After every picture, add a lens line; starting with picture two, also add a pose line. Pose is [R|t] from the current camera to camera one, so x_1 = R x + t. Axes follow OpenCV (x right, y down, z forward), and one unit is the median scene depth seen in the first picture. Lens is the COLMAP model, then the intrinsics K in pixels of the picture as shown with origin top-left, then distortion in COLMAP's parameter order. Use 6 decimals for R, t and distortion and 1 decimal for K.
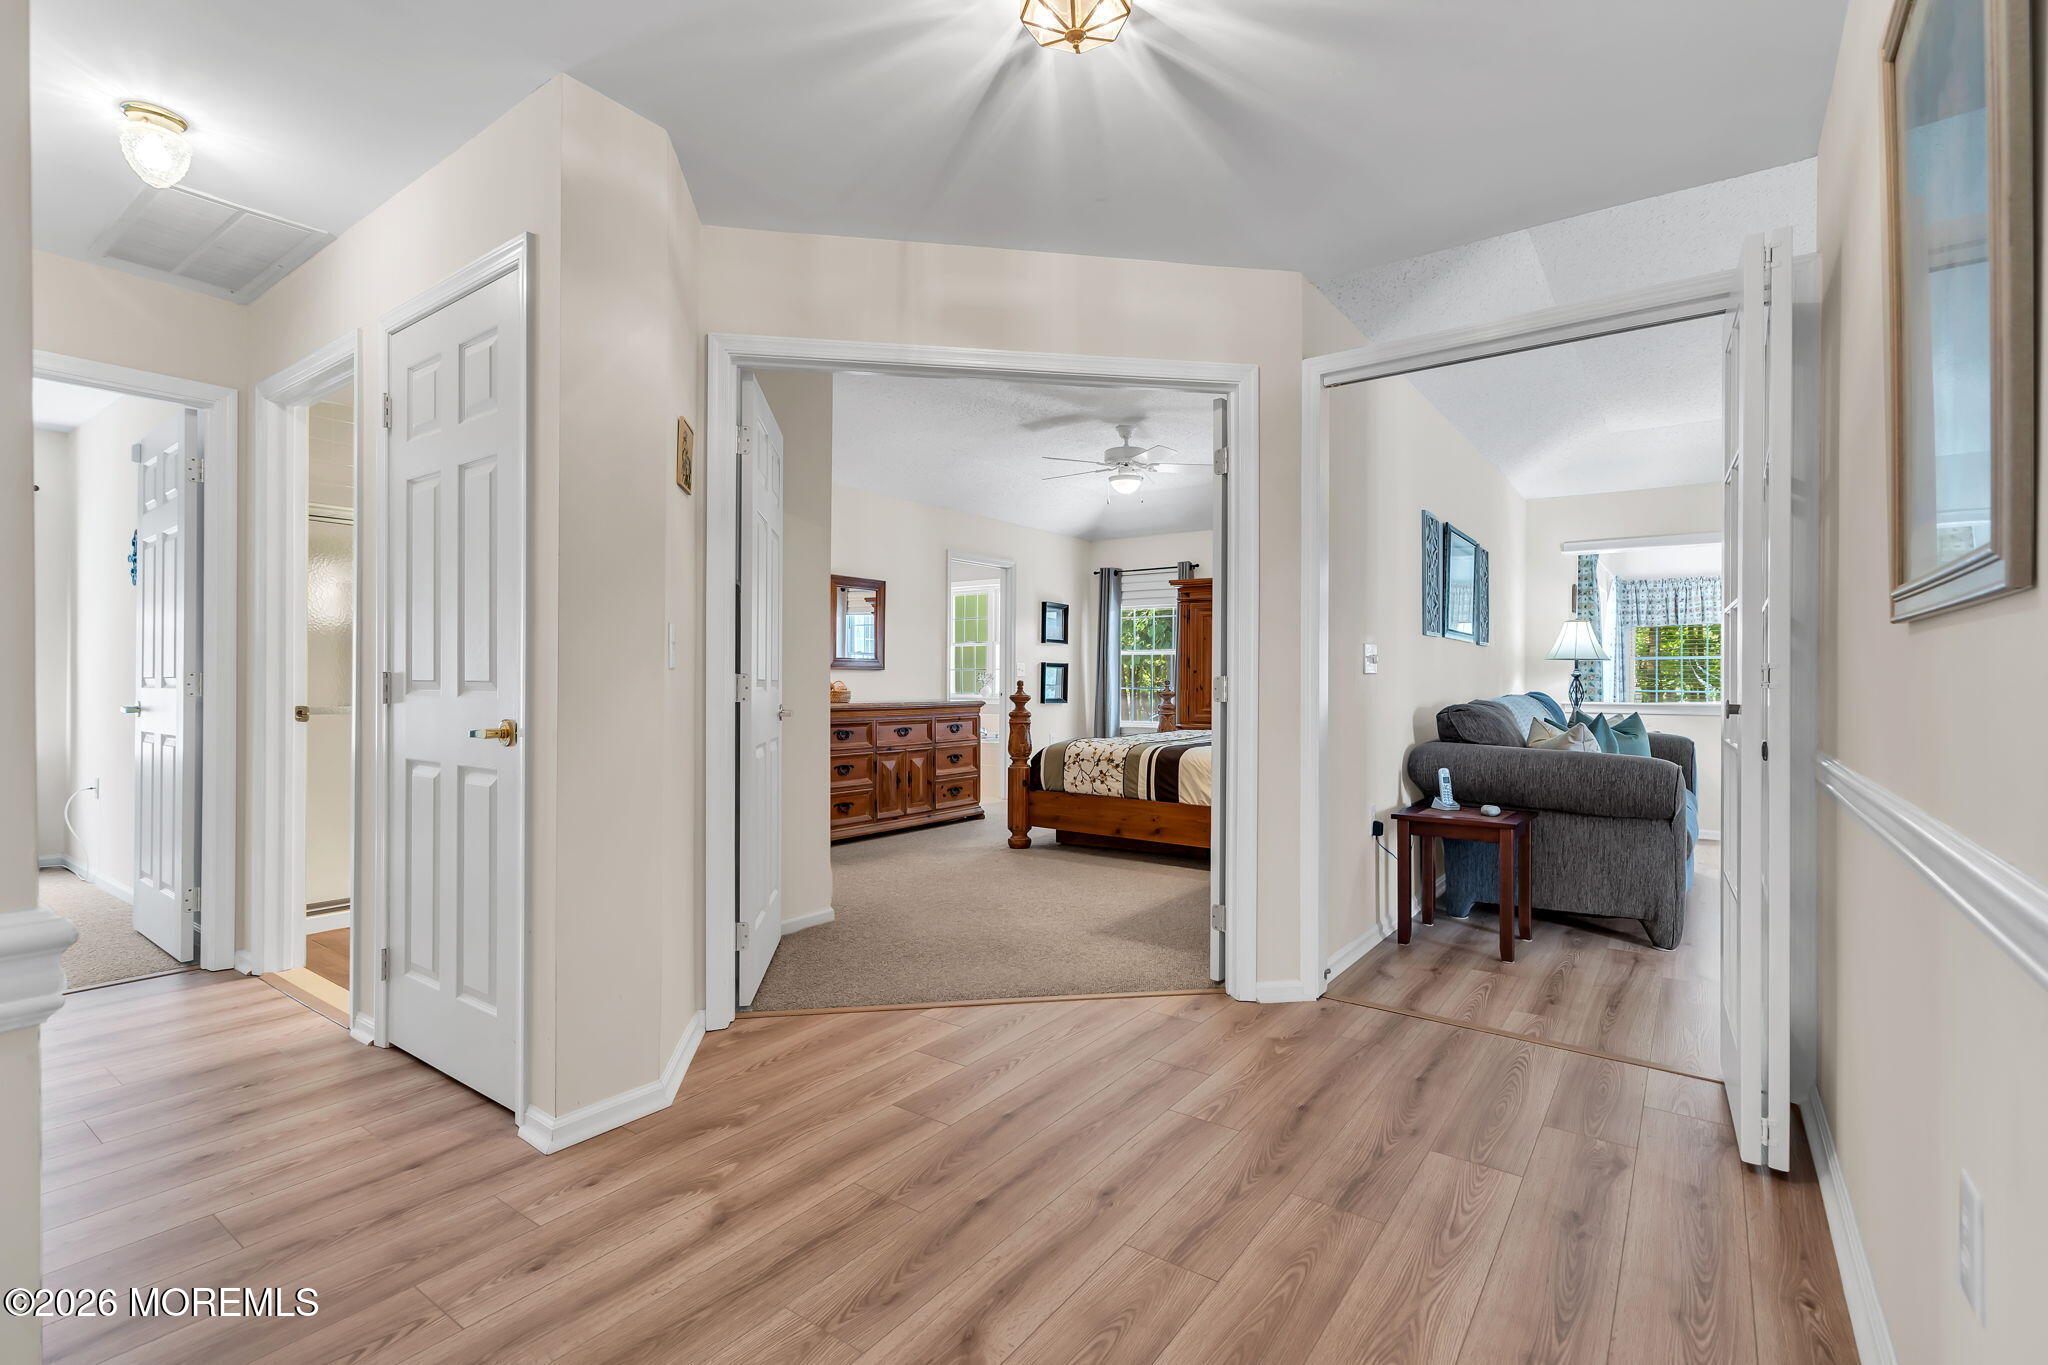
lens RADIAL K [[931.8, 0, 1008.1], [0, 931.8, 687.1], [0, 0, 1]] dist [-0.003315, 0.001735]
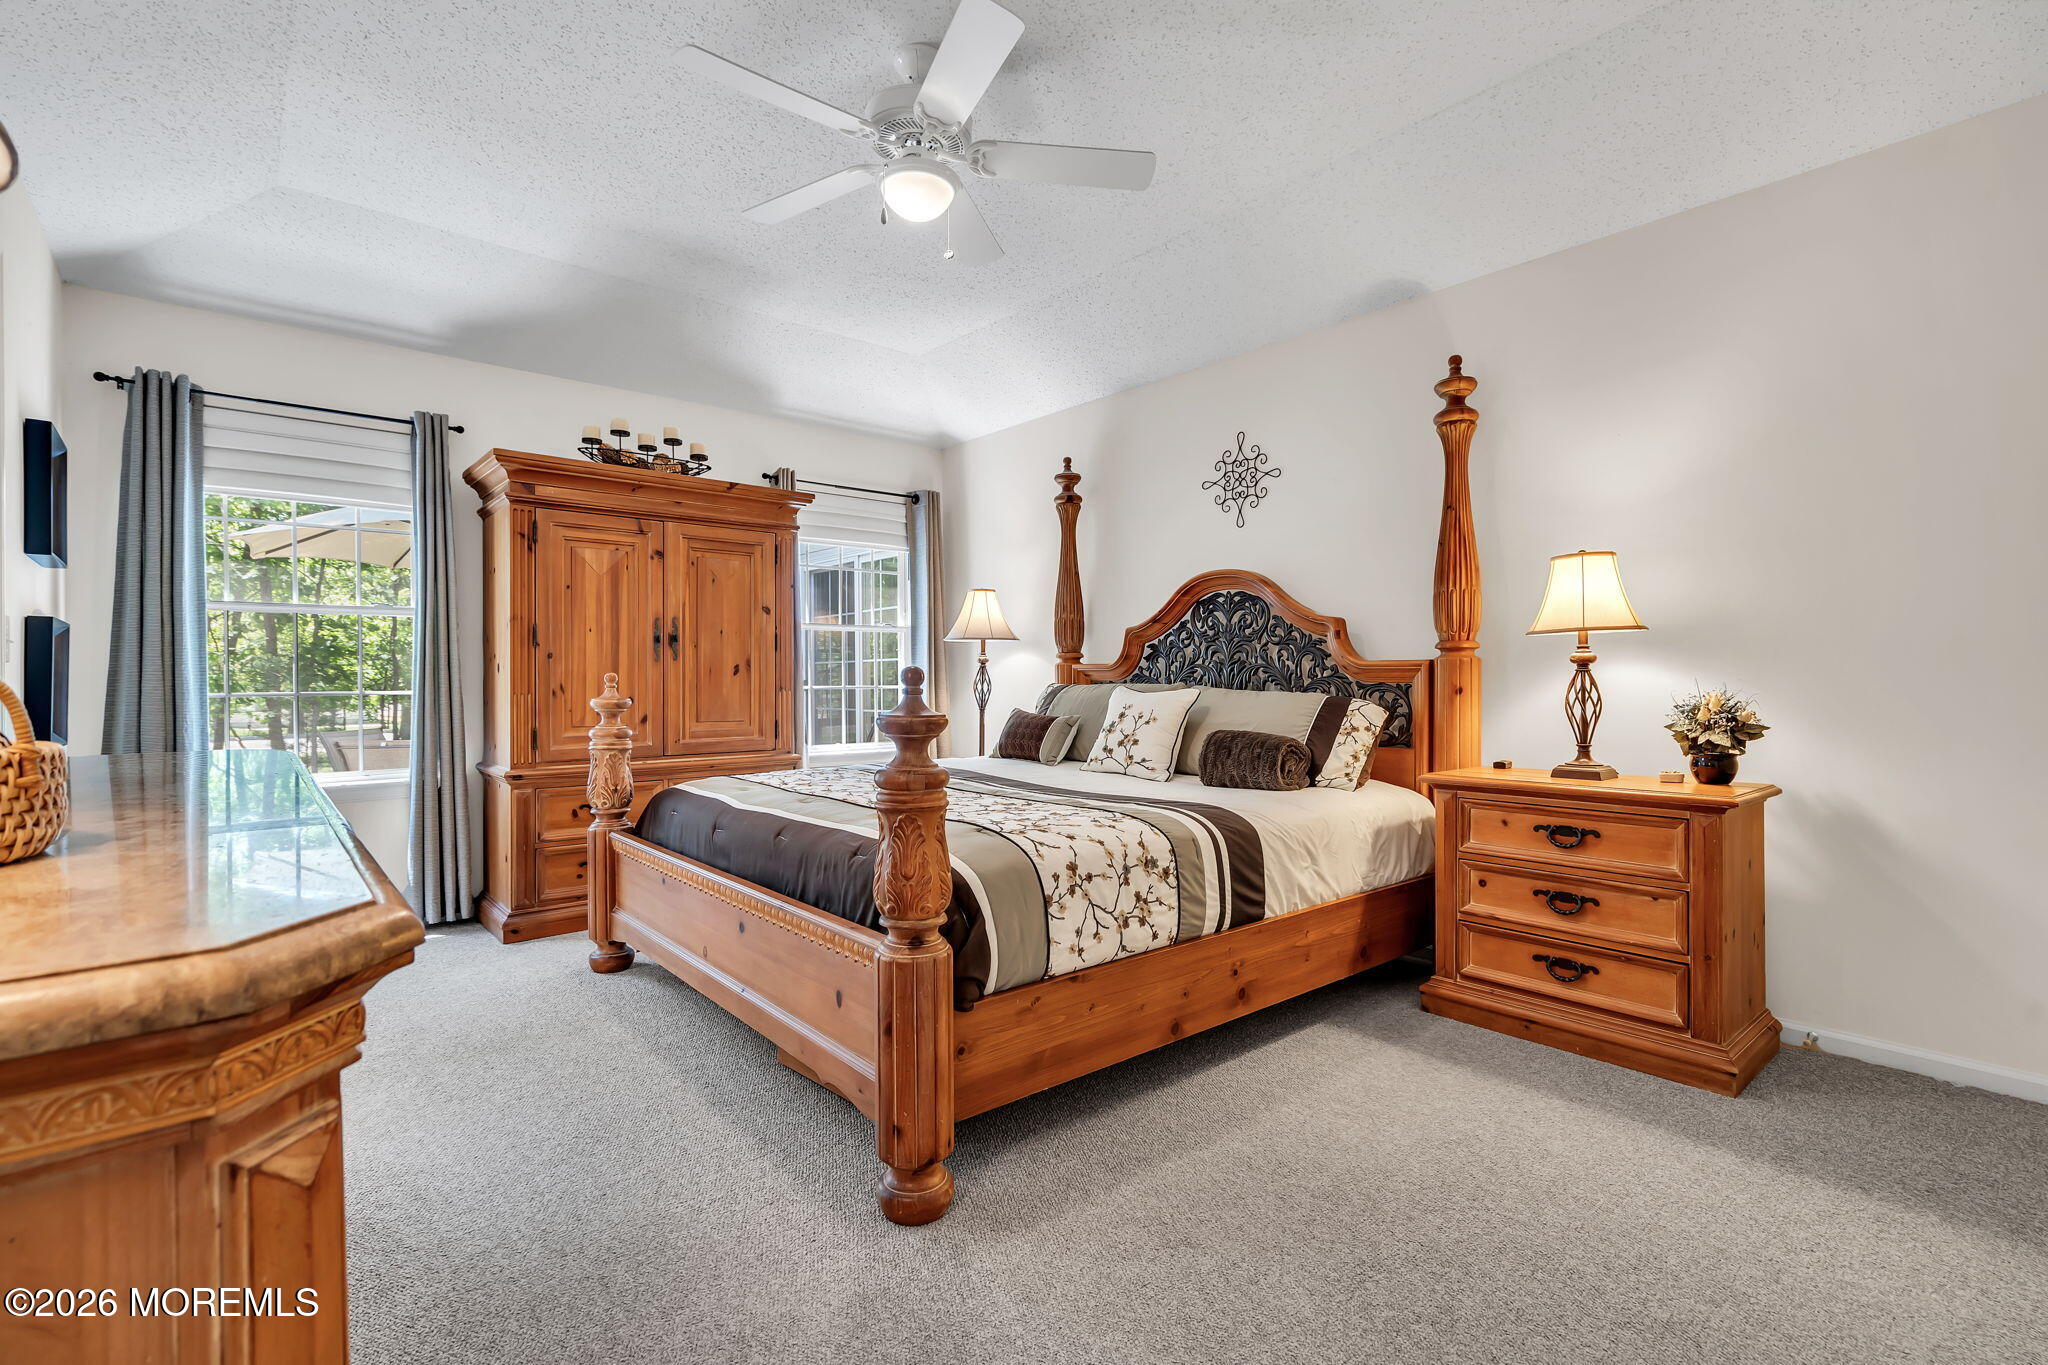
lens RADIAL K [[931.8, 0, 1024.1], [0, 931.8, 677.8], [0, 0, 1]] dist [-0.003315, 0.001735]
pose [[0.221517, -0.009049, 0.975115, -0.300497], [0.011629, 0.999910, 0.006637, -0.006551], [-0.975087, 0.009870, 0.221602, 0.955896]]
